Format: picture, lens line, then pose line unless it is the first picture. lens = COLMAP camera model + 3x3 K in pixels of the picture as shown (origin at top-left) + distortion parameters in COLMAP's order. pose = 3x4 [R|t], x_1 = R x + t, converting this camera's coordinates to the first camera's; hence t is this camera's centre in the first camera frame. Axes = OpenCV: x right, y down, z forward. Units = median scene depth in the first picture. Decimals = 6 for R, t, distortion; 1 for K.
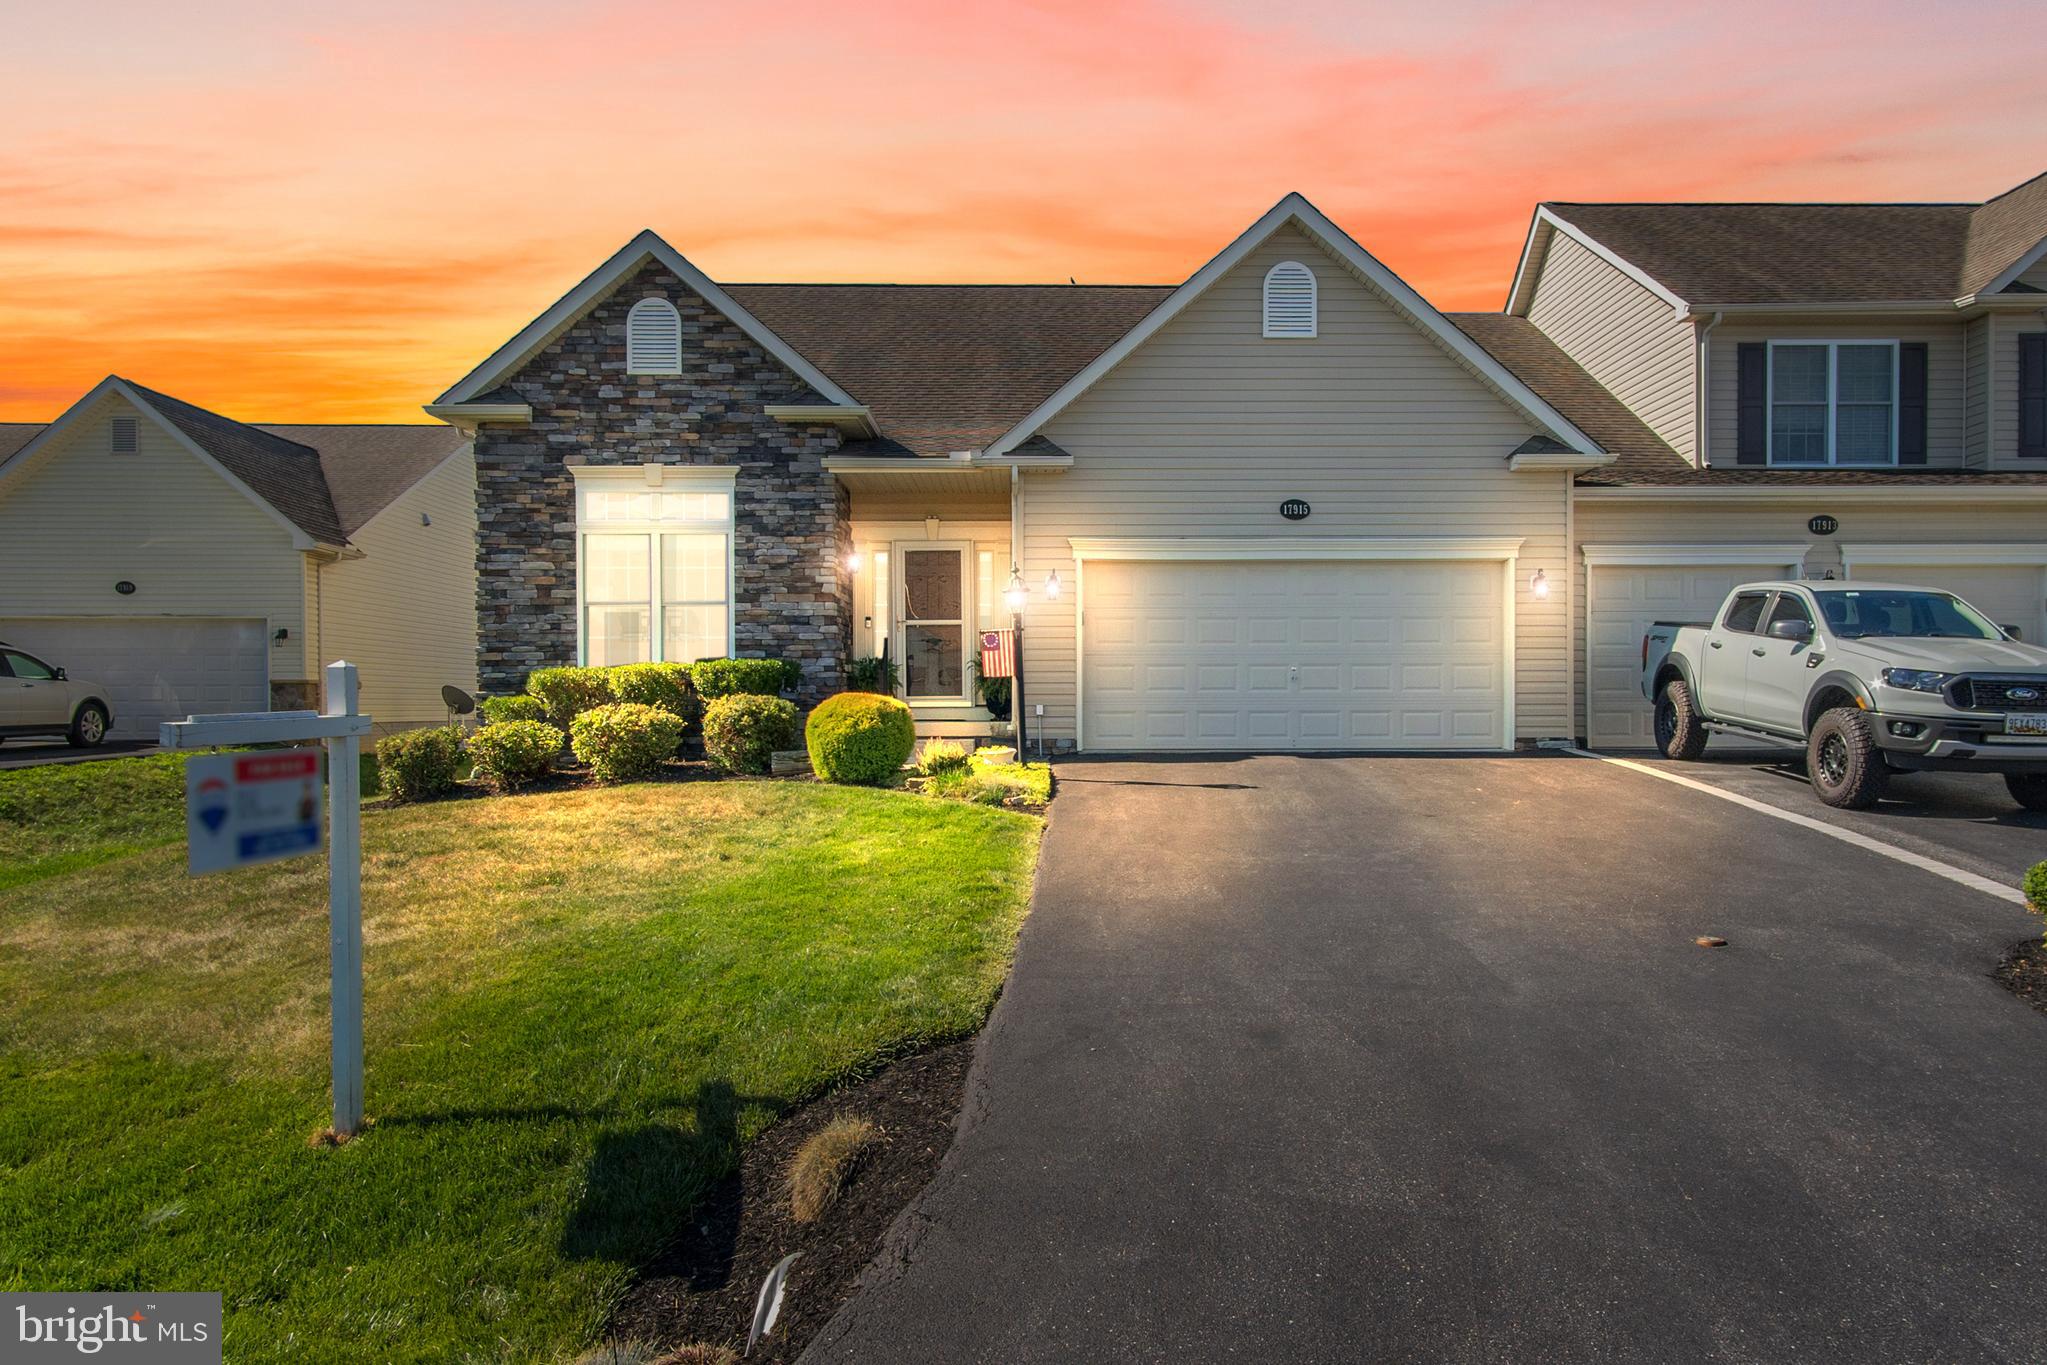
lens RADIAL K [[1408.7, 0, 1027.0], [0, 1408.7, 722.8], [0, 0, 1]] dist [0.007554, 0.001713]
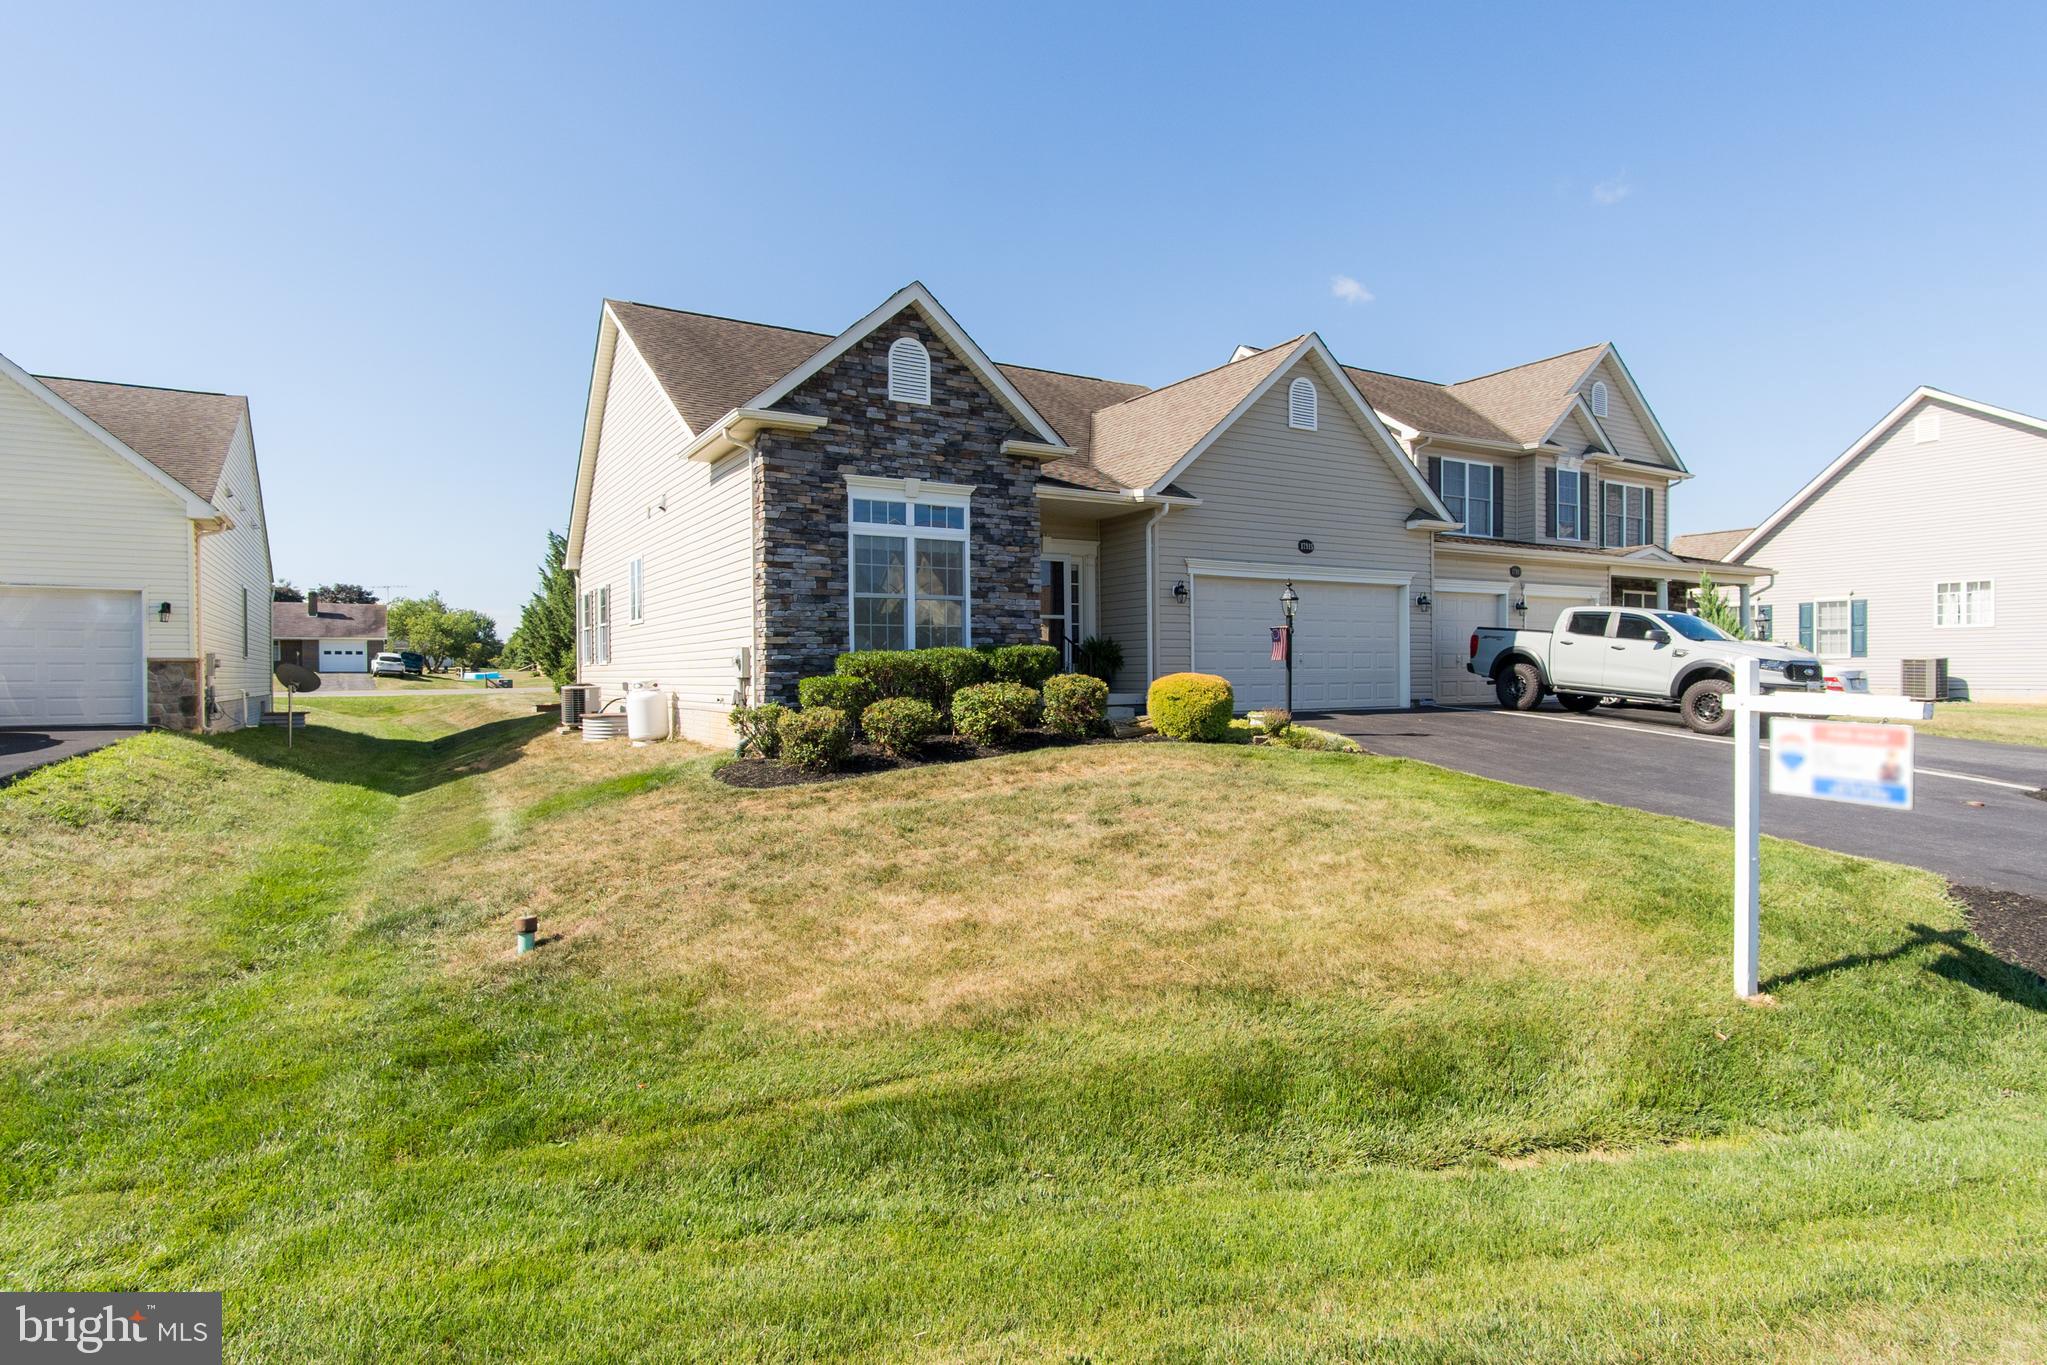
lens RADIAL K [[1106.1, 0, 1034.3], [0, 1106.1, 679.1], [0, 0, 1]] dist [0.004329, 0.000768]
pose [[0.861683, -0.006425, 0.507407, -0.645821], [0.011452, 0.999911, -0.006788, -0.008436], [-0.507318, 0.011660, 0.861680, 0.152157]]
